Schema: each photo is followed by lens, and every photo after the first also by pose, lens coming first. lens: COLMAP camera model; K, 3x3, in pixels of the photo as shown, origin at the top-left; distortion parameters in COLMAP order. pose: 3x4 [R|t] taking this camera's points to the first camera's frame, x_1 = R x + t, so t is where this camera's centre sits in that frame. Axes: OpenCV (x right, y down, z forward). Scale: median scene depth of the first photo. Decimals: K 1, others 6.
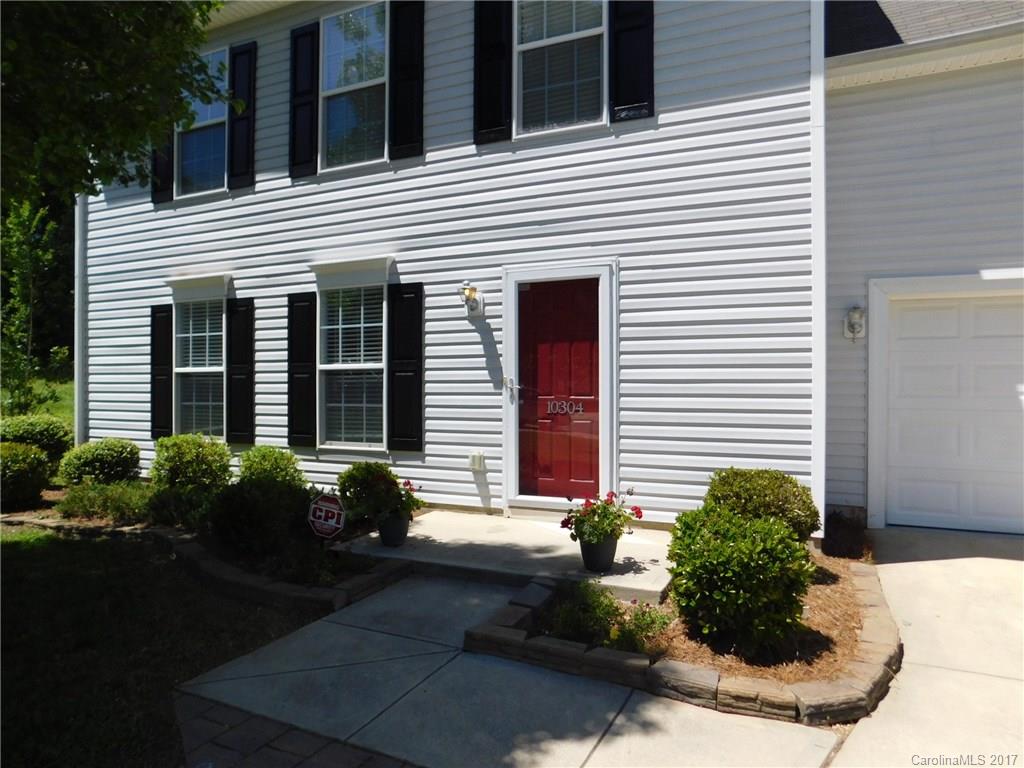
lens RADIAL K [[685.6, 0, 512.8], [0, 685.6, 380.5], [0, 0, 1]] dist [-0.048654, 0.050085]
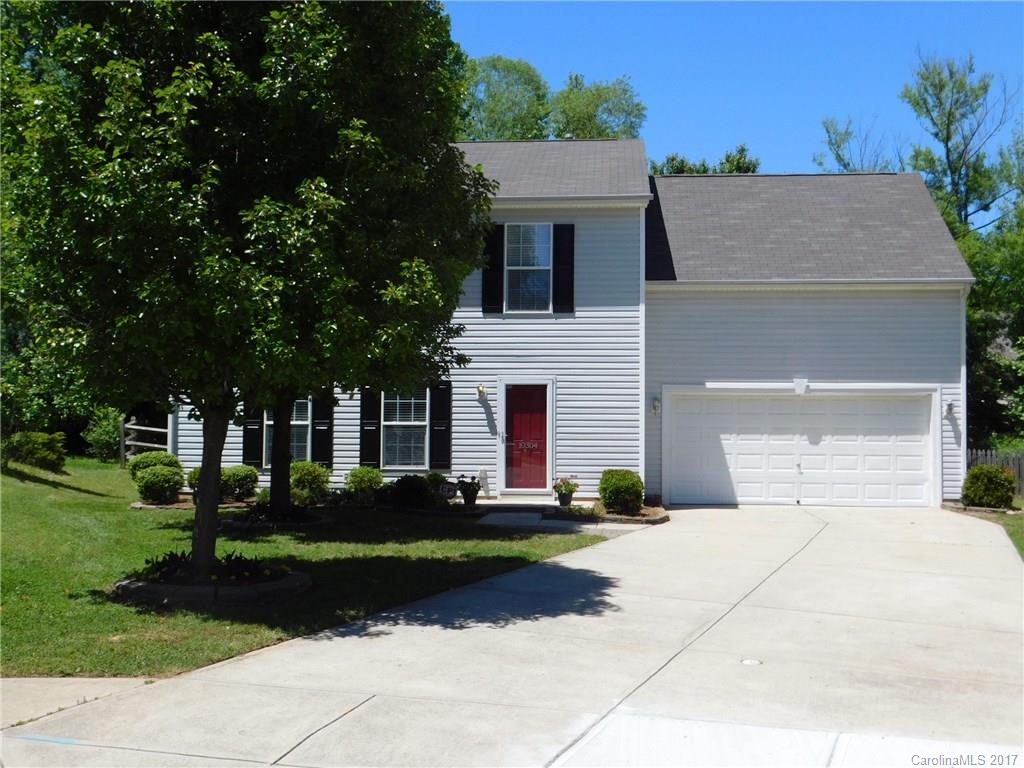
lens RADIAL K [[1076.9, 0, 513.4], [0, 1076.9, 381.8], [0, 0, 1]] dist [-0.113746, 0.000000]
pose [[0.946903, 0.021022, 0.320831, -0.984916], [-0.009404, 0.999244, -0.037720, -0.028913], [-0.321381, 0.032700, 0.946385, -2.011487]]
